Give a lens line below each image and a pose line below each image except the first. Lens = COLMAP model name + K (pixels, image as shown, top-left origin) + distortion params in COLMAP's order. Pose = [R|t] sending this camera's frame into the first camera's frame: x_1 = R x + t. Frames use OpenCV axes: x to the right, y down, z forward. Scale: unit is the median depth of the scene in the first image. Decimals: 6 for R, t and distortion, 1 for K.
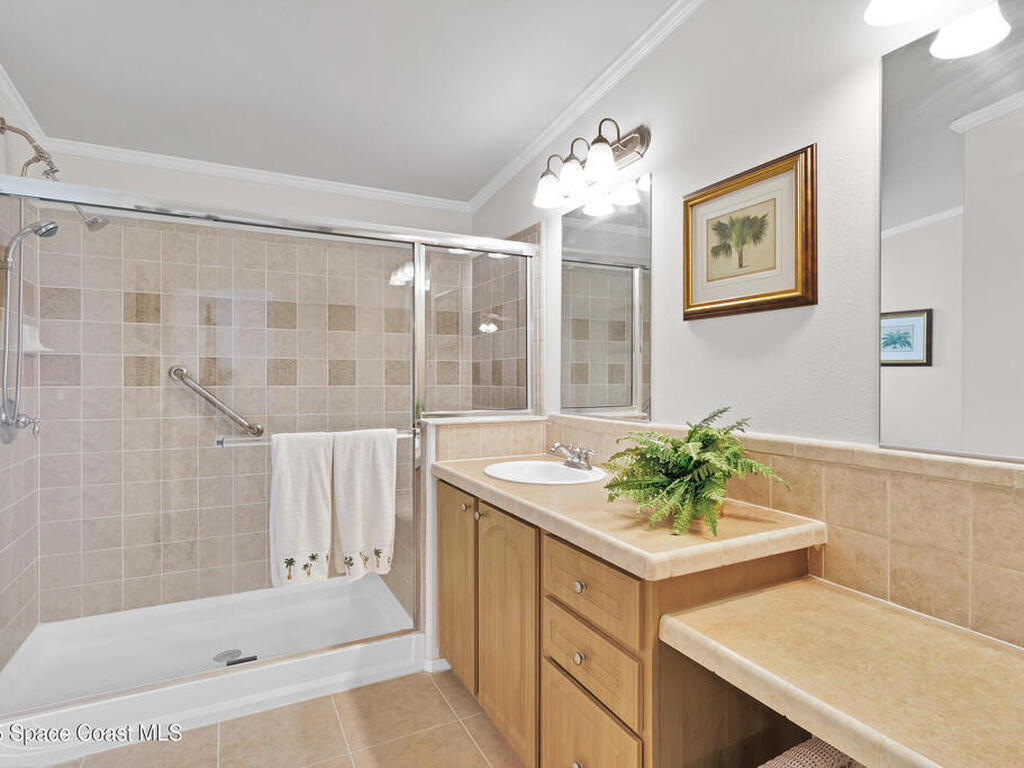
lens RADIAL K [[548.6, 0, 510.8], [0, 548.6, 384.0], [0, 0, 1]] dist [0.013758, 0.001712]
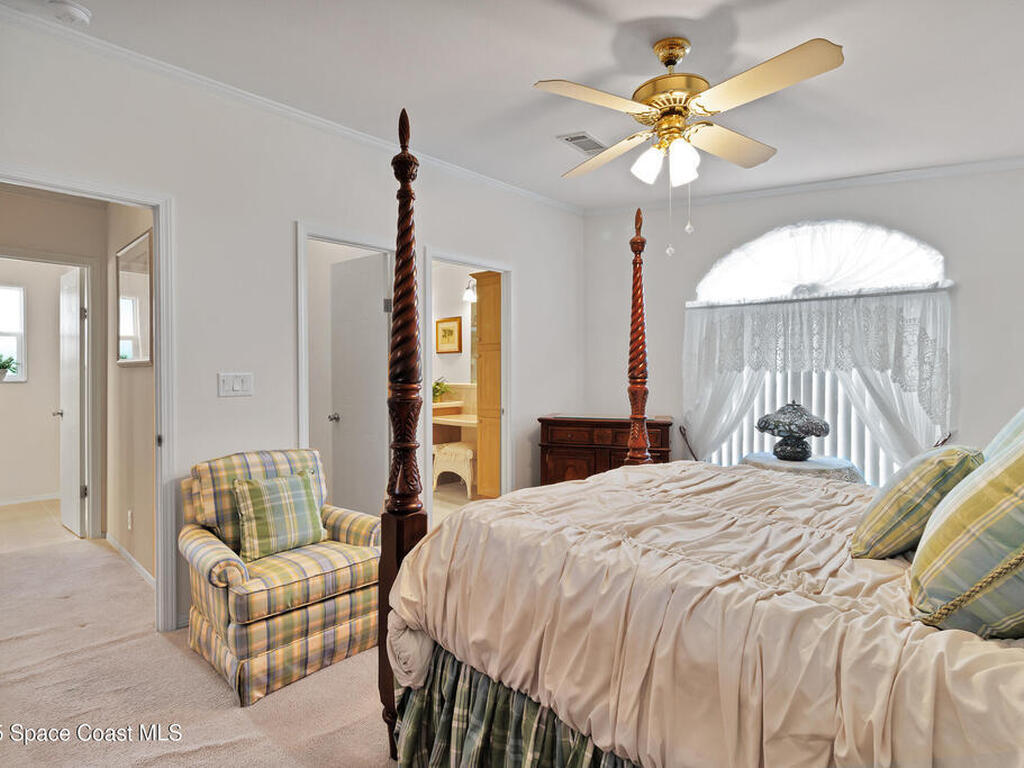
lens RADIAL K [[548.6, 0, 516.7], [0, 548.6, 383.4], [0, 0, 1]] dist [0.013758, 0.001712]
pose [[0.949041, -0.012757, 0.314893, -0.382658], [0.008162, 0.999840, 0.015907, 0.030321], [-0.315046, -0.012527, 0.948994, -3.061501]]
